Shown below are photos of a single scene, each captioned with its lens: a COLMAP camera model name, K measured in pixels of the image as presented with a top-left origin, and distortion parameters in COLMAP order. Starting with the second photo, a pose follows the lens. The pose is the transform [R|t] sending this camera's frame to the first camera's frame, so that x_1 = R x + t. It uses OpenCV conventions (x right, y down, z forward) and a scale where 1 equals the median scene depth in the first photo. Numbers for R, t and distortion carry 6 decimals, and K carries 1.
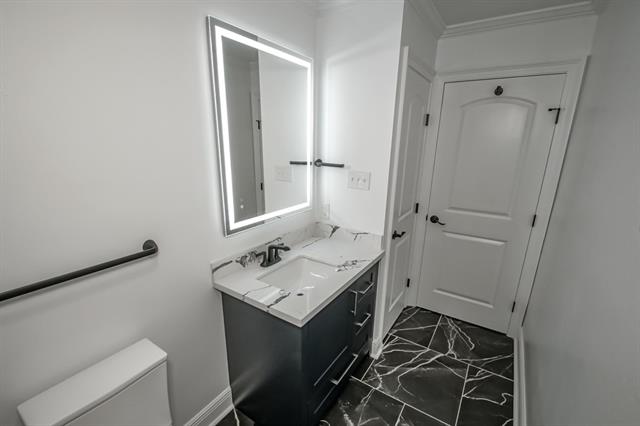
lens RADIAL K [[288.5, 0, 318.1], [0, 288.5, 222.6], [0, 0, 1]] dist [0.000900, 0.000065]
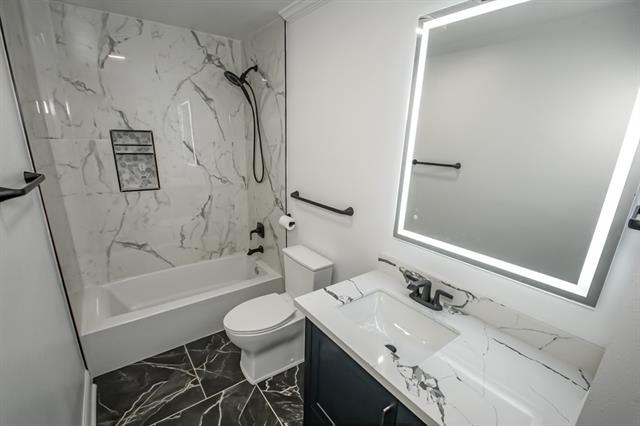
lens RADIAL K [[288.5, 0, 318.1], [0, 288.5, 222.6], [0, 0, 1]] dist [0.000900, 0.000065]
pose [[-0.351632, 0.240958, -0.904596, 0.671406], [-0.292217, 0.889770, 0.350599, -0.272562], [0.889362, 0.387620, -0.242459, 0.987526]]
